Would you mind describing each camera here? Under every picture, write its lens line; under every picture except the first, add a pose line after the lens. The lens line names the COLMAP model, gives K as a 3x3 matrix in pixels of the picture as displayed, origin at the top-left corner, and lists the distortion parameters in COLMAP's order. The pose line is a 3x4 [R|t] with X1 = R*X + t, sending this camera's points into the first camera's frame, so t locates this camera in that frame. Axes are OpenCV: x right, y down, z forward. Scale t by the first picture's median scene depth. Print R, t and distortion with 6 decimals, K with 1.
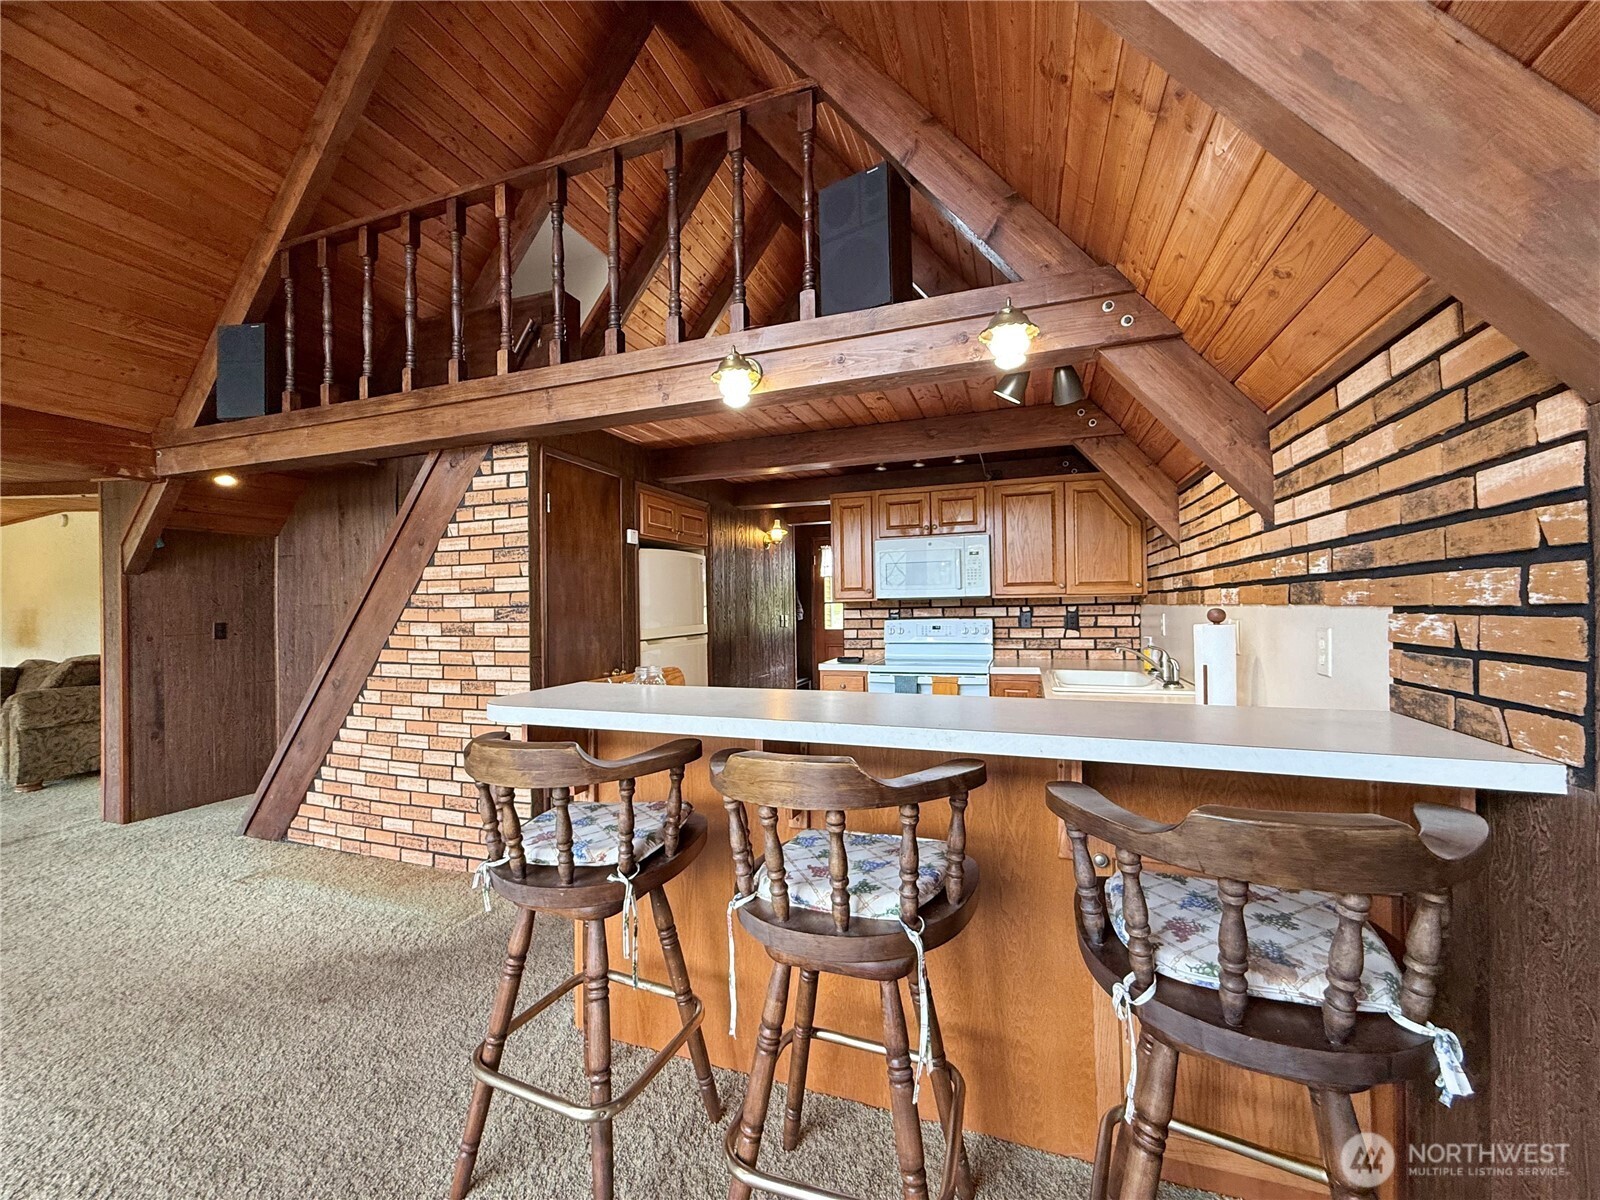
lens RADIAL K [[639.0, 0, 794.8], [0, 639.0, 601.0], [0, 0, 1]] dist [-0.001239, 0.000483]
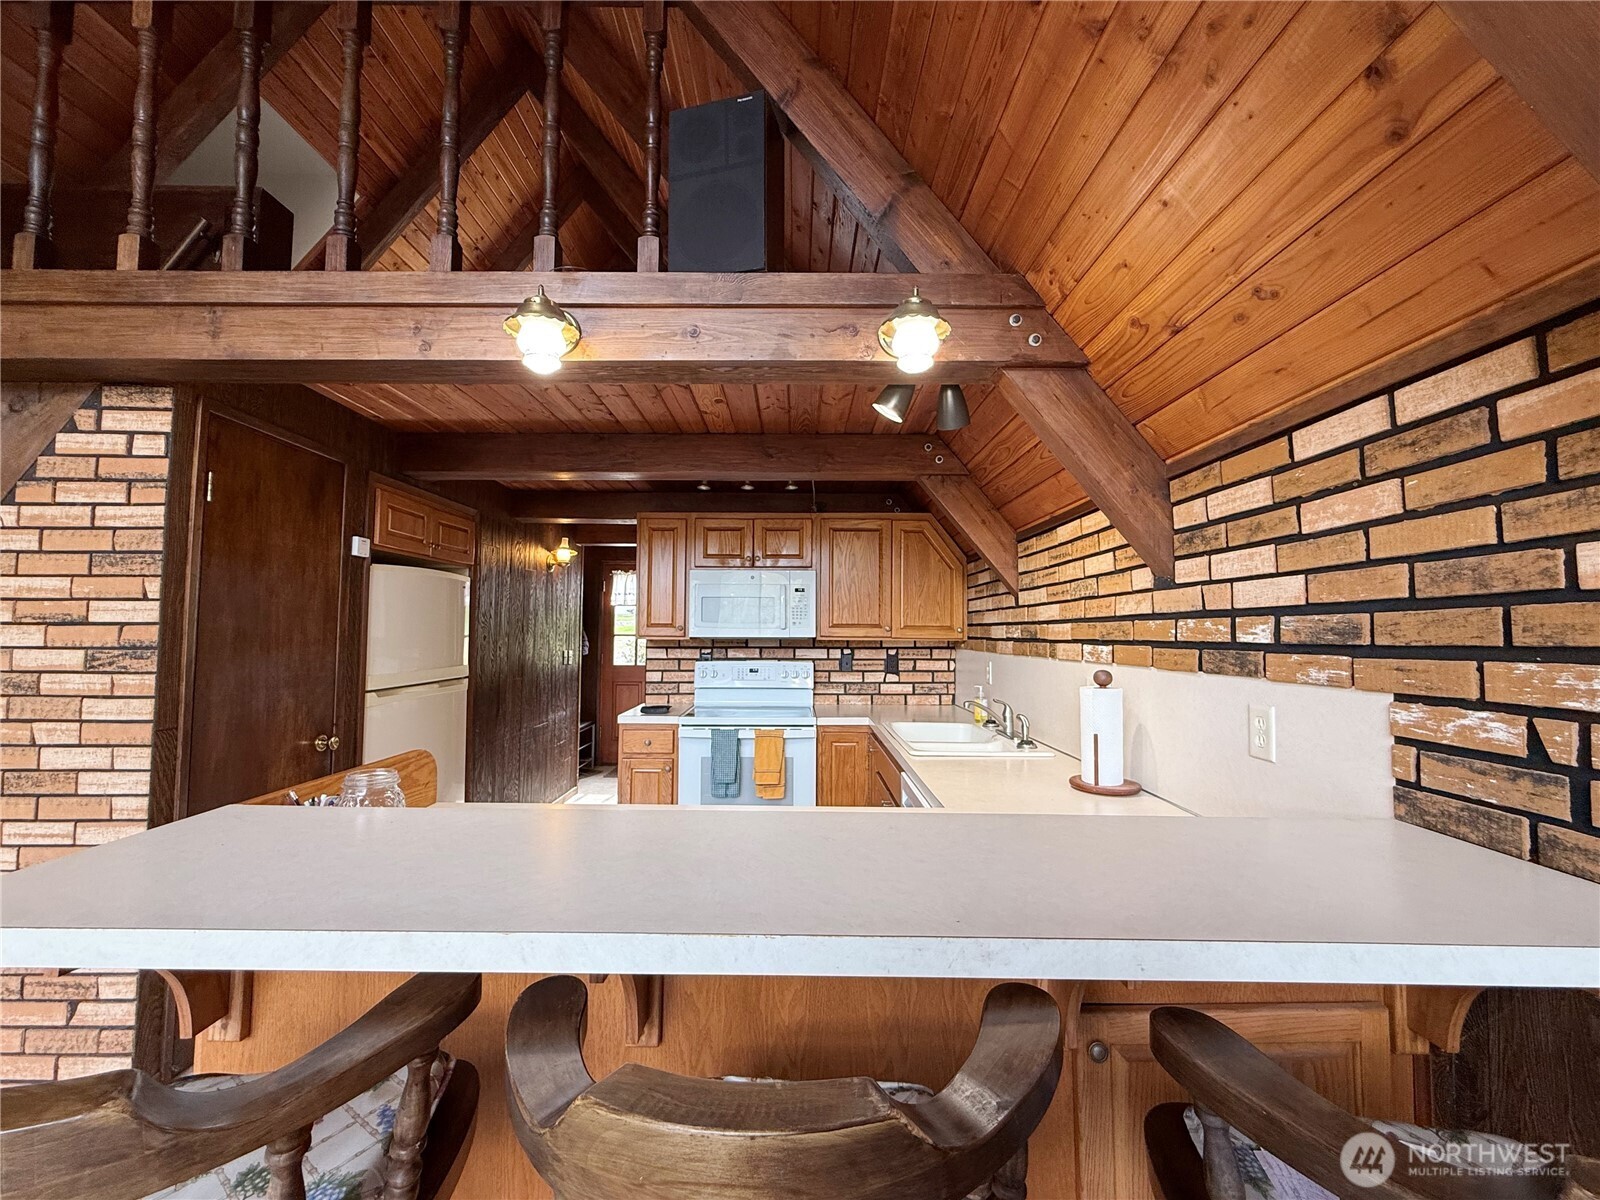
lens RADIAL K [[639.0, 0, 795.5], [0, 639.0, 600.8], [0, 0, 1]] dist [-0.001239, 0.000483]
pose [[0.940298, 0.038789, 0.338136, -0.043332], [-0.024600, 0.998632, -0.046146, -0.023418], [-0.339463, 0.035073, 0.939965, 0.199061]]
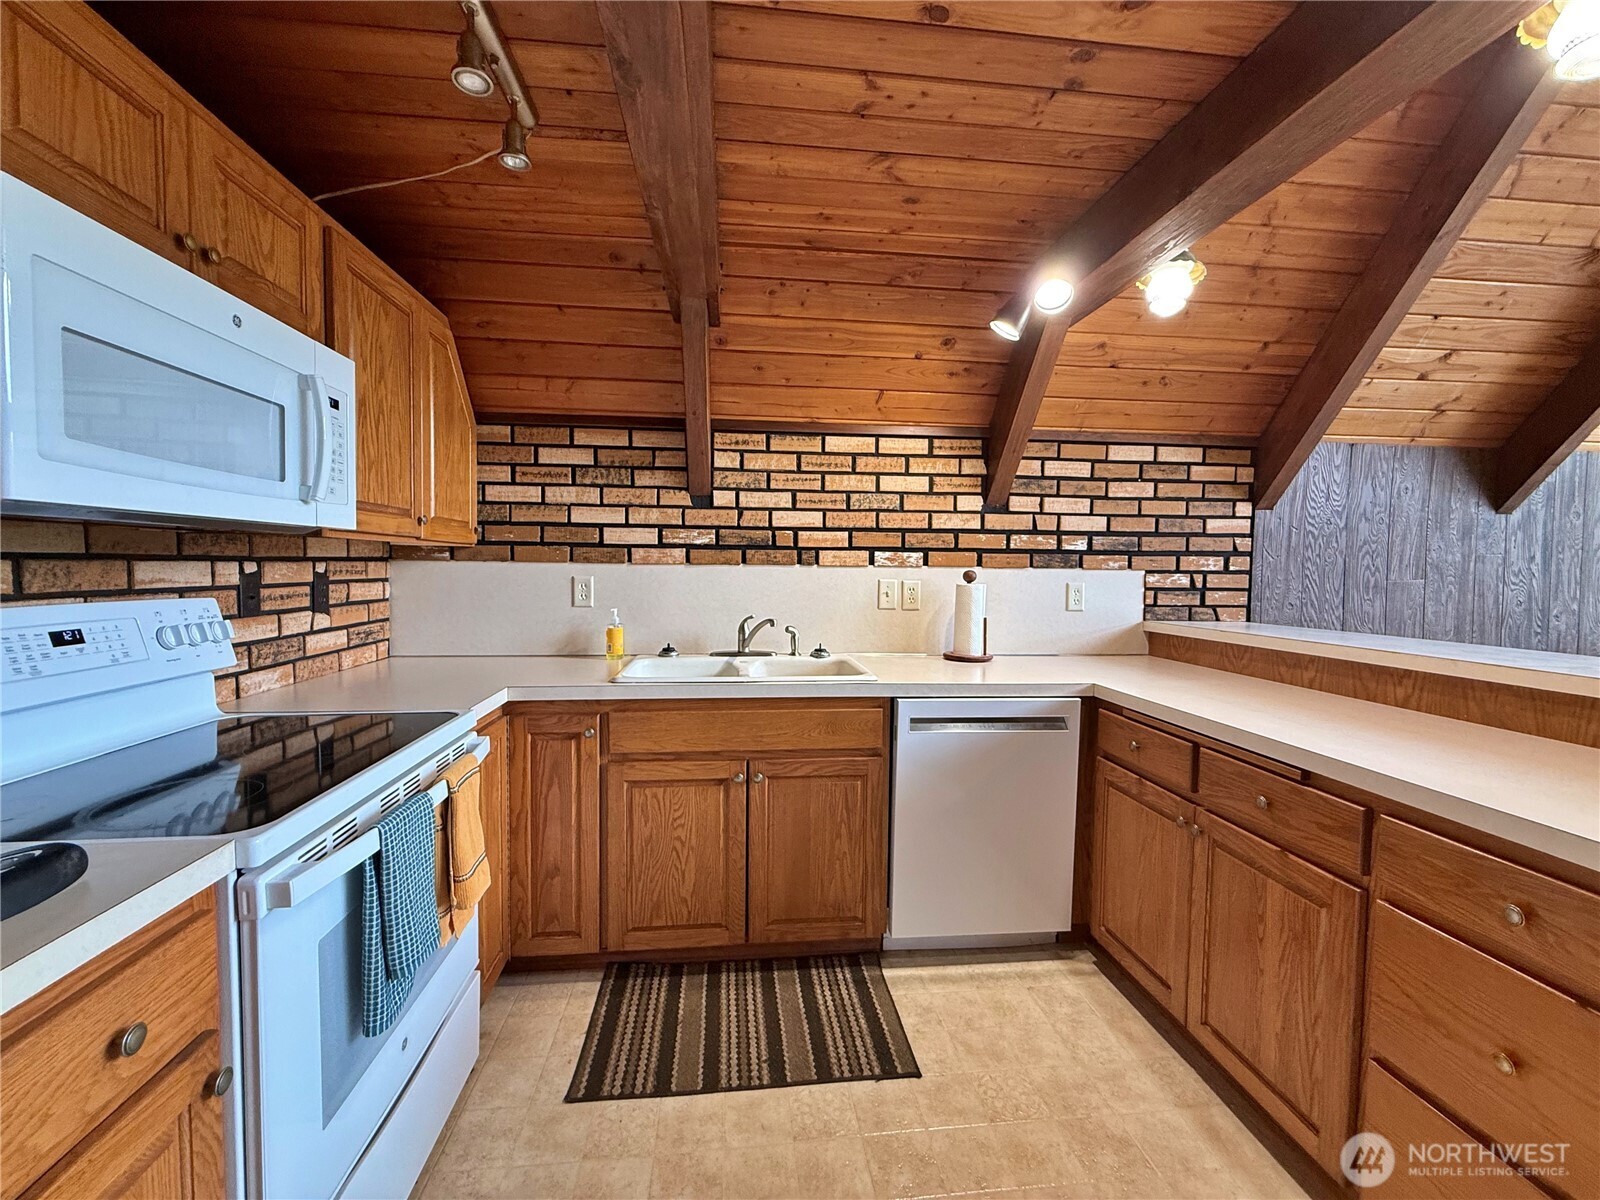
lens RADIAL K [[639.0, 0, 796.9], [0, 639.0, 594.2], [0, 0, 1]] dist [-0.001239, 0.000483]
pose [[-0.436501, -0.028937, 0.899239, -0.185910], [-0.013903, 0.999580, 0.025417, 0.020777], [-0.899597, -0.001407, -0.436720, 1.241843]]
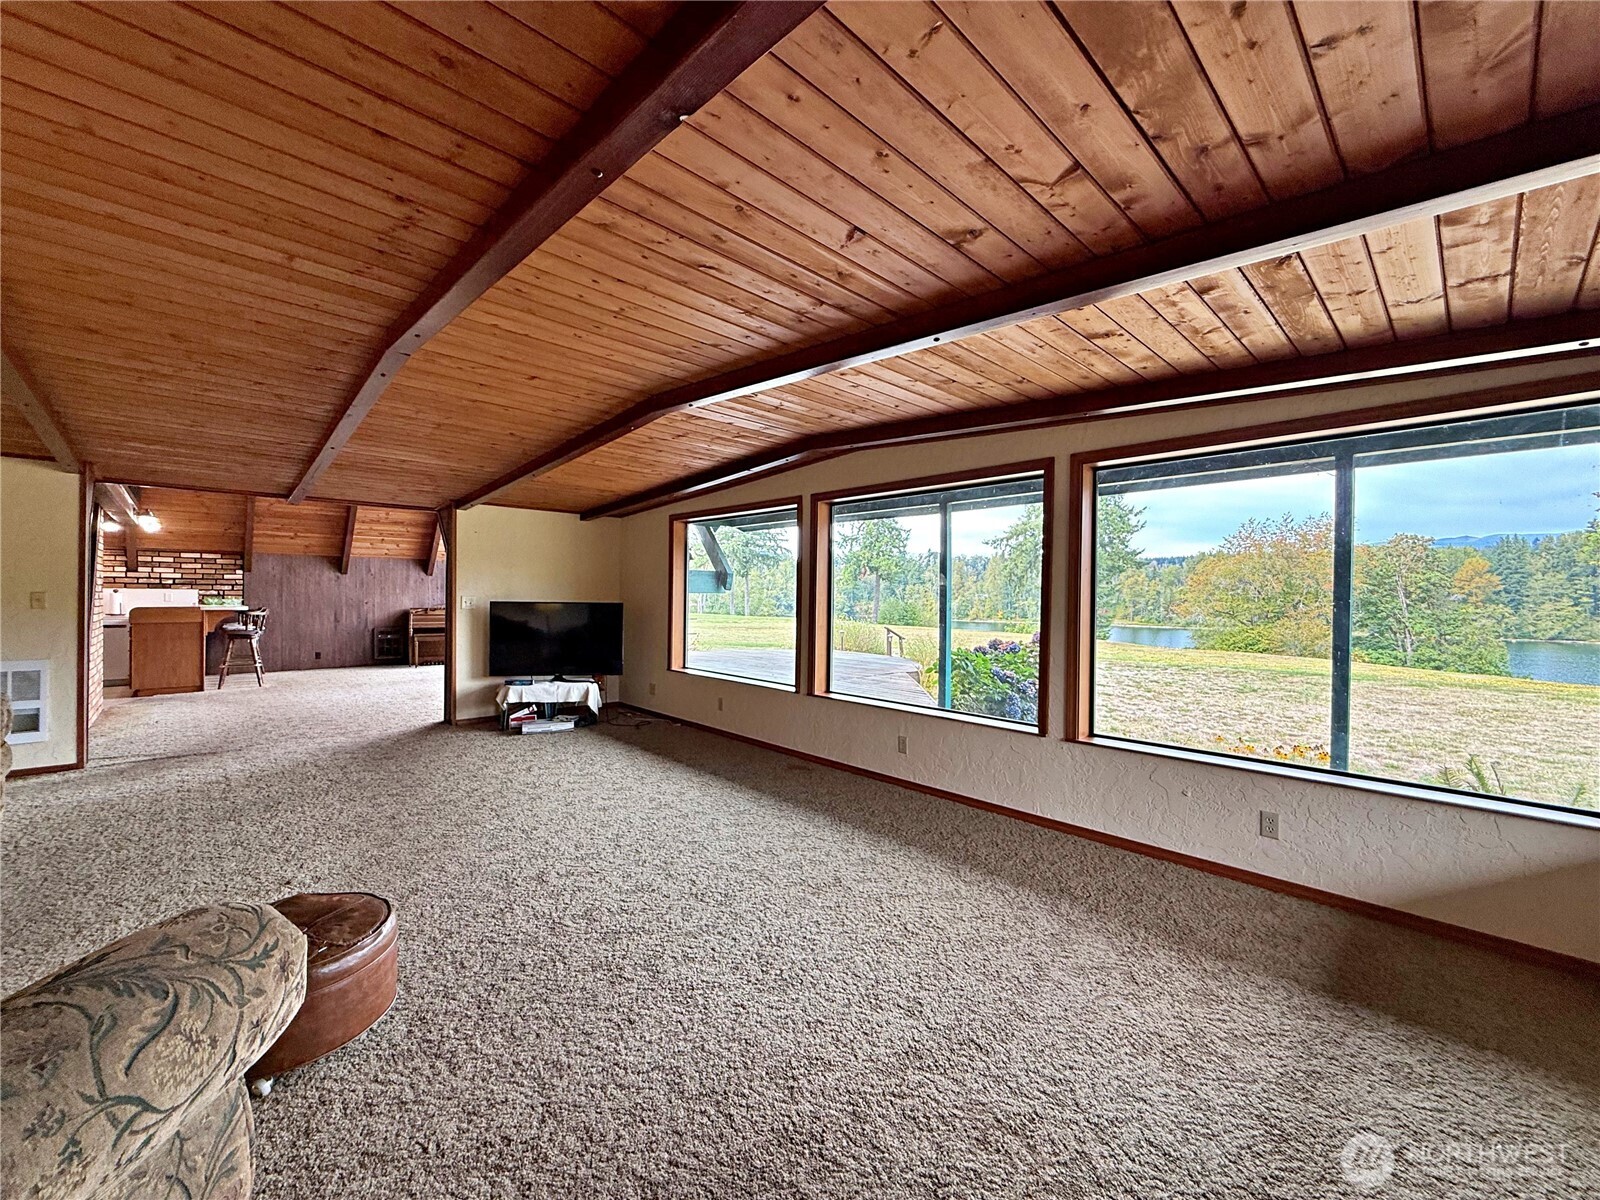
lens RADIAL K [[639.0, 0, 795.1], [0, 639.0, 600.2], [0, 0, 1]] dist [-0.001239, 0.000483]
pose [[-0.888860, 0.002778, 0.458171, -3.464504], [-0.002122, 0.999946, -0.010179, 0.078436], [-0.458174, -0.010020, -0.888806, 1.805559]]
